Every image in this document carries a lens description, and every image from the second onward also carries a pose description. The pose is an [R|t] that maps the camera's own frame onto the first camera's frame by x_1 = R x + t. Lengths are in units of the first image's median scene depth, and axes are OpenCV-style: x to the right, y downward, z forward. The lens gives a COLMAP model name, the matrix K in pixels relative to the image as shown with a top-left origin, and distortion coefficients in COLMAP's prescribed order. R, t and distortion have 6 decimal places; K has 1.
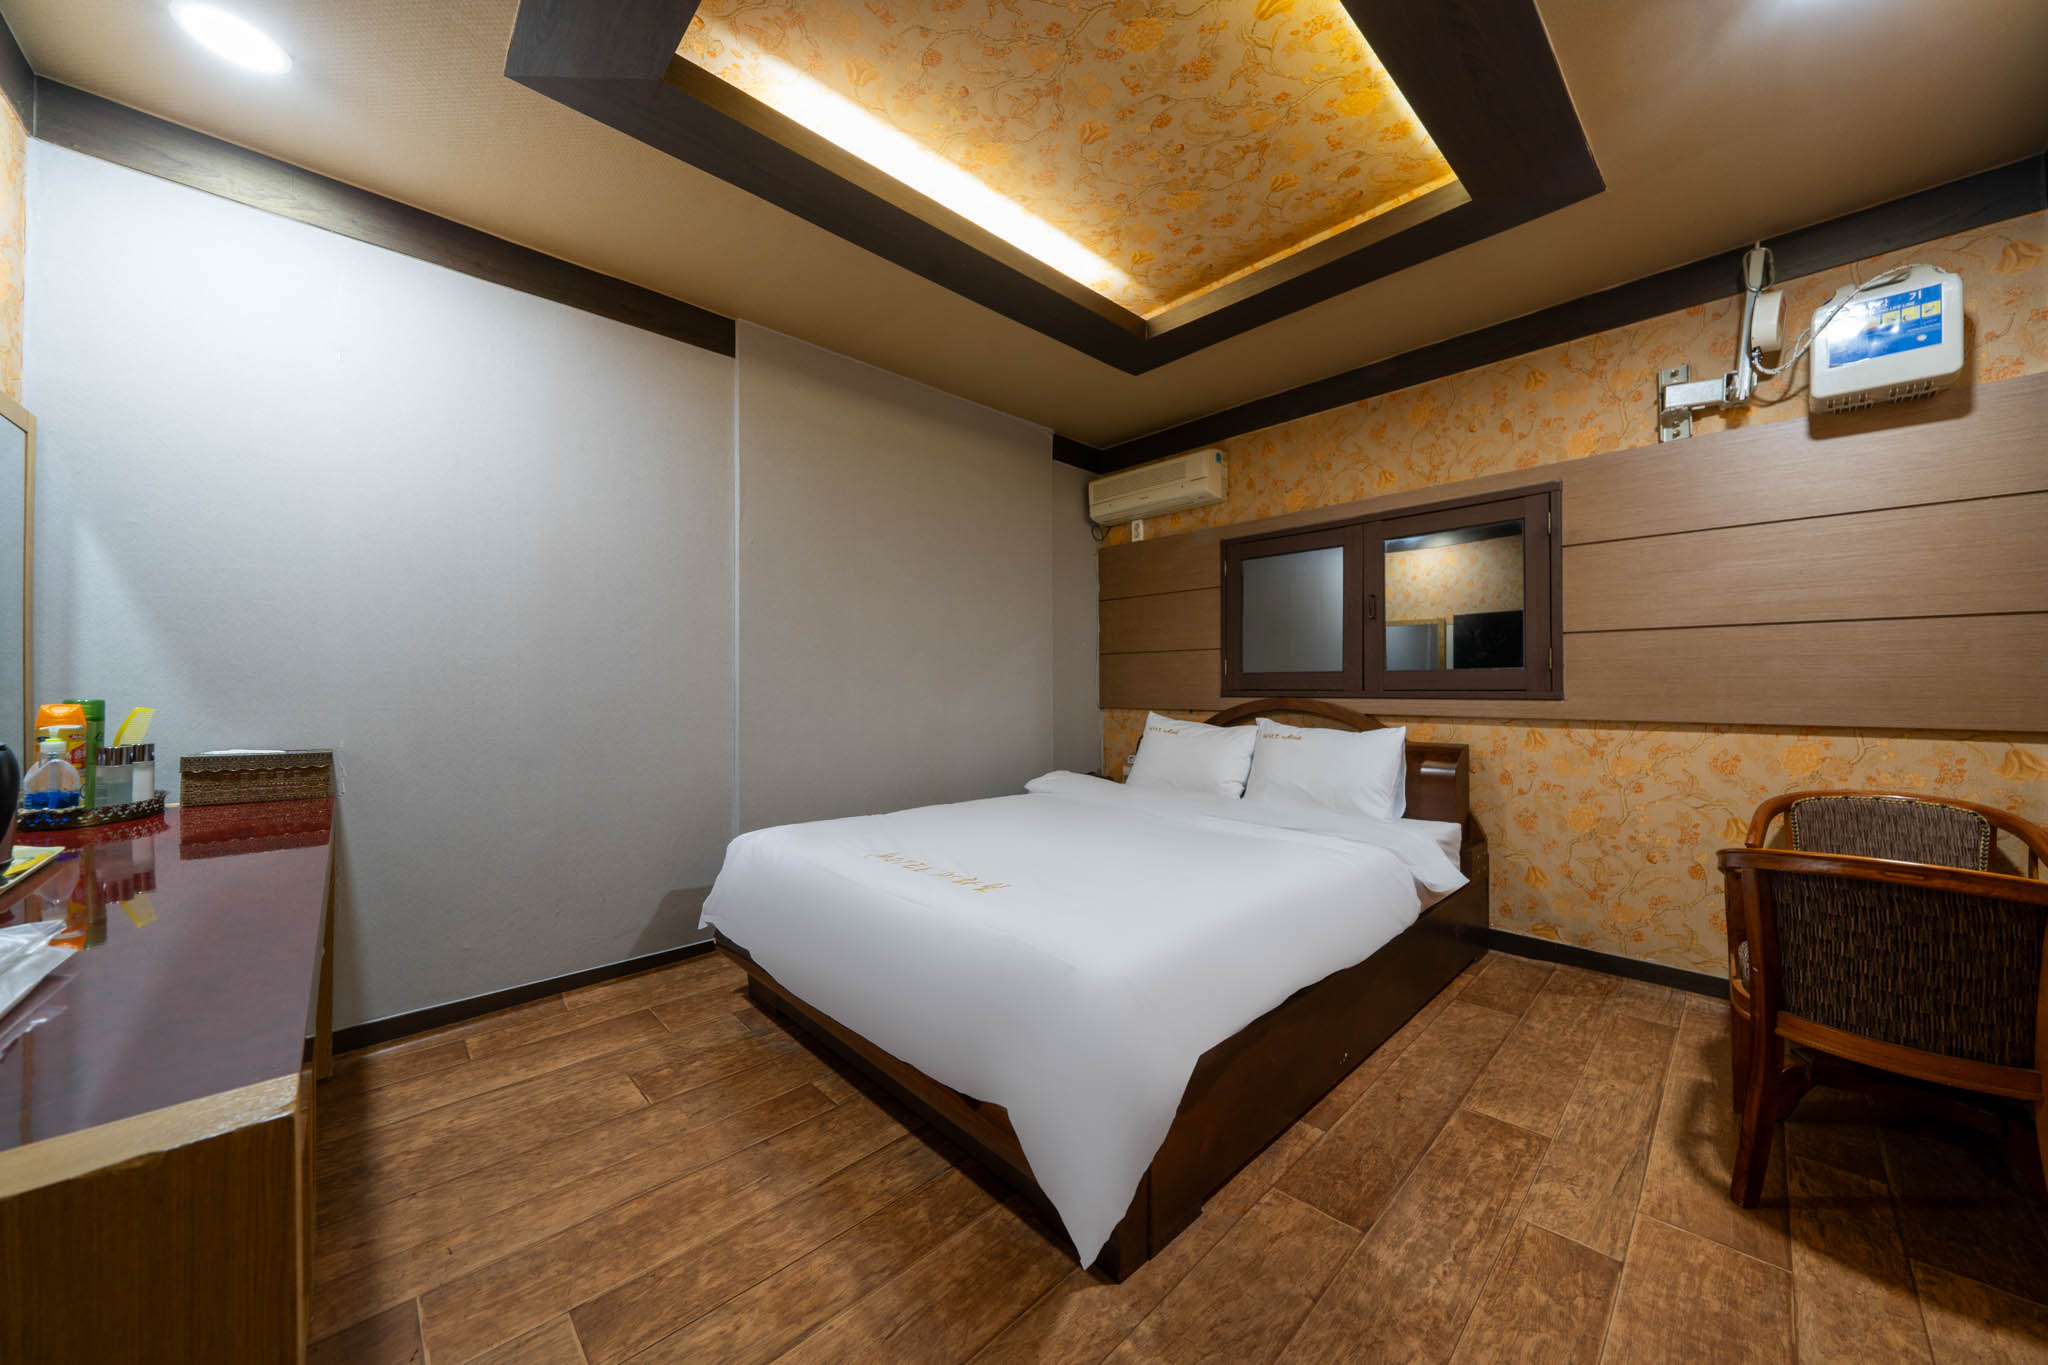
lens RADIAL K [[714.6, 0, 1055.9], [0, 714.6, 679.8], [0, 0, 1]] dist [-0.009272, -0.000081]
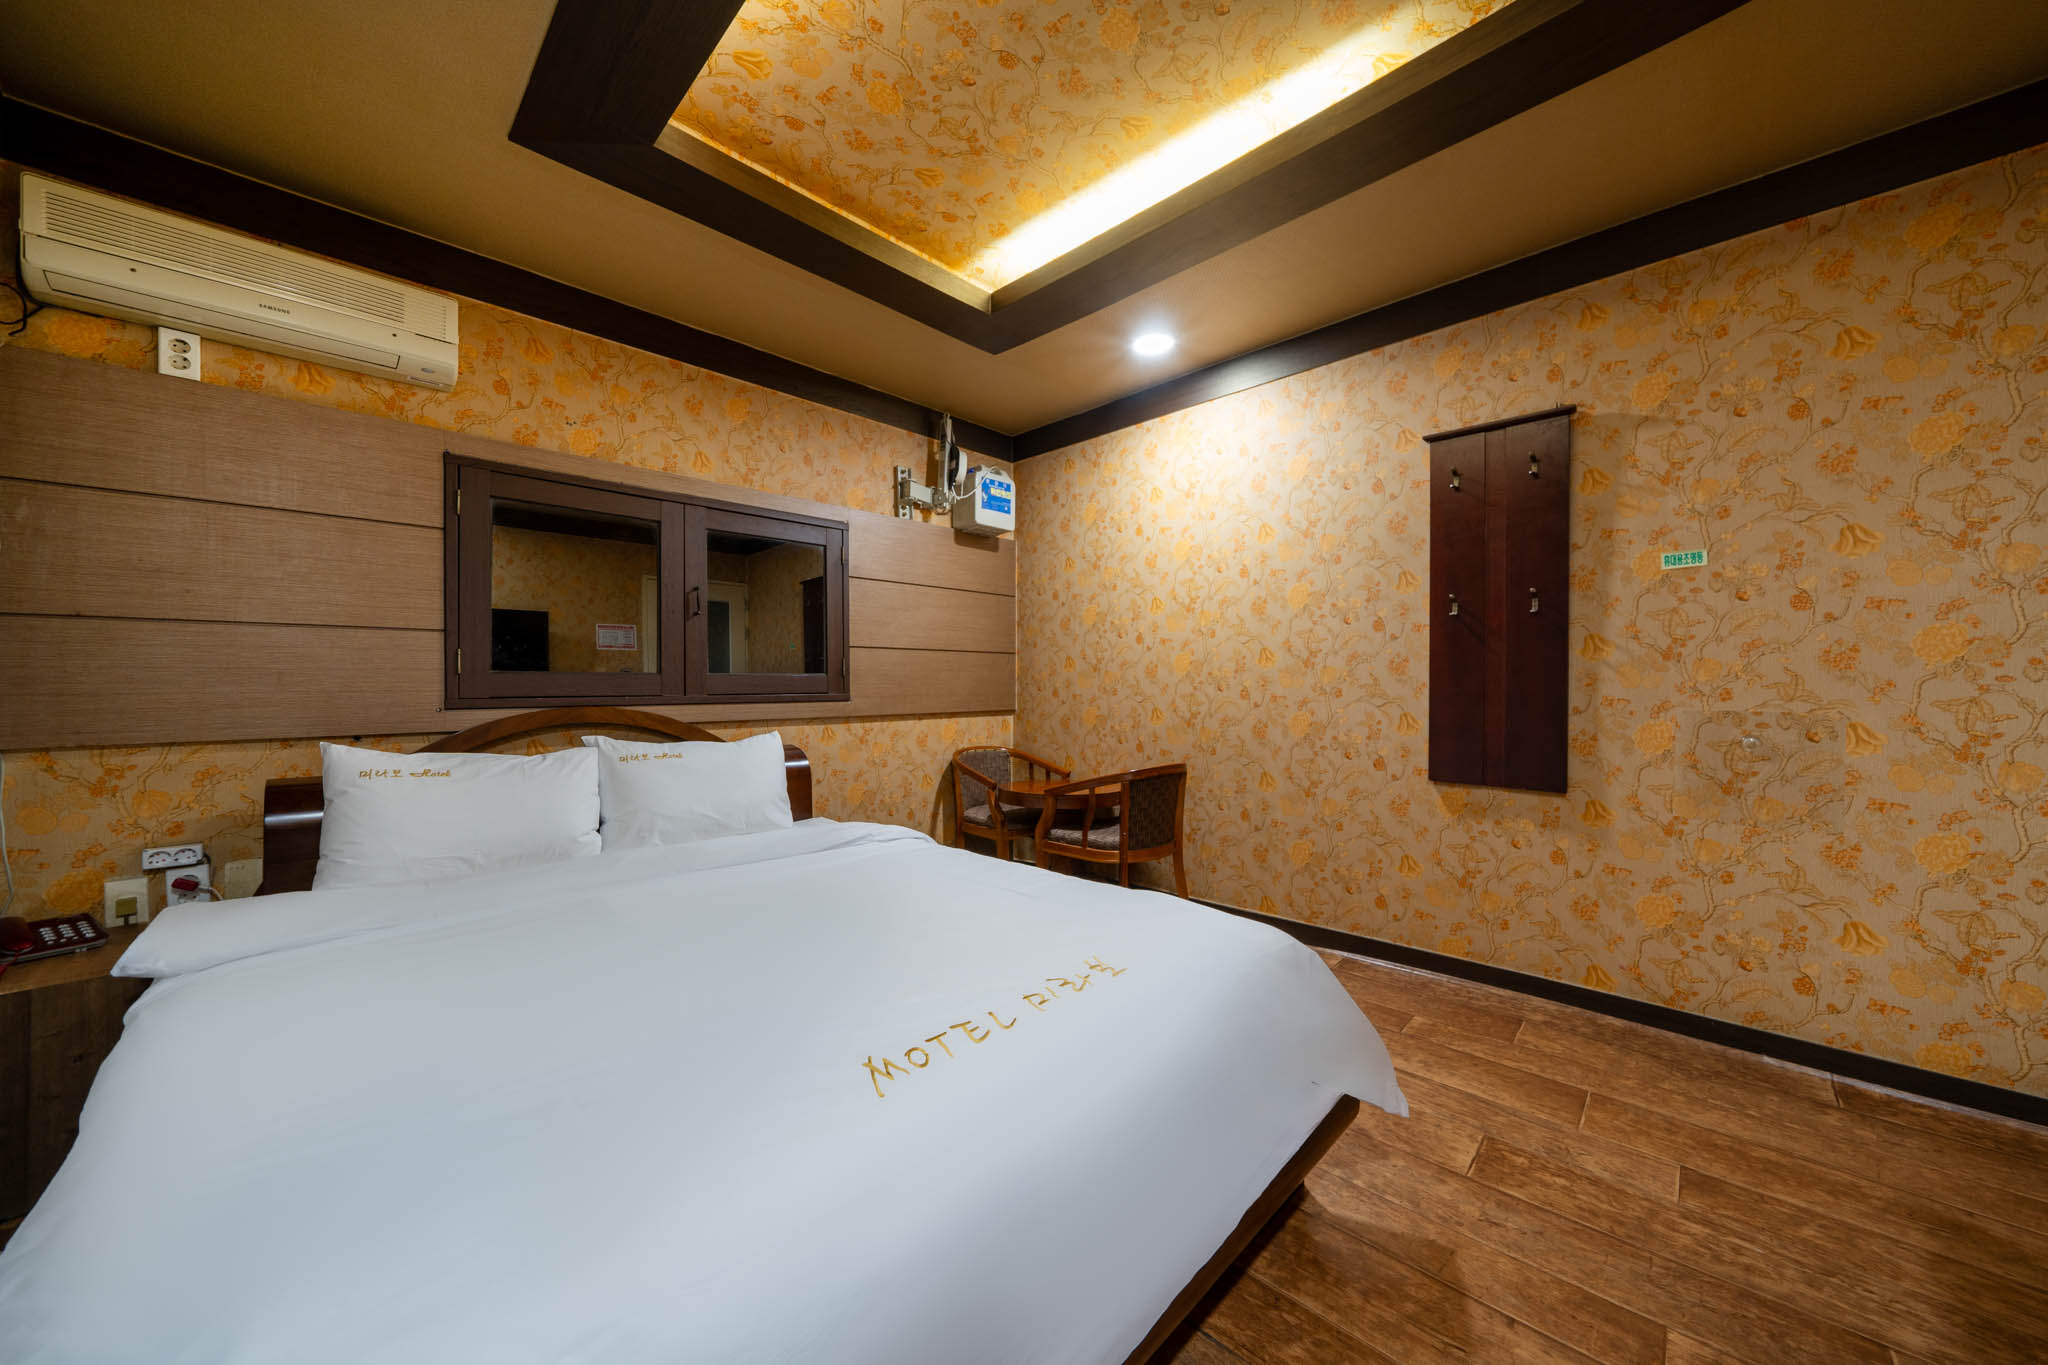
lens RADIAL K [[714.6, 0, 1022.5], [0, 714.6, 681.8], [0, 0, 1]] dist [-0.009272, -0.000081]
pose [[-0.020097, 0.003433, 0.999792, -0.567472], [-0.008579, 0.999957, -0.003606, -0.002772], [-0.999761, -0.008650, -0.020067, 0.763572]]
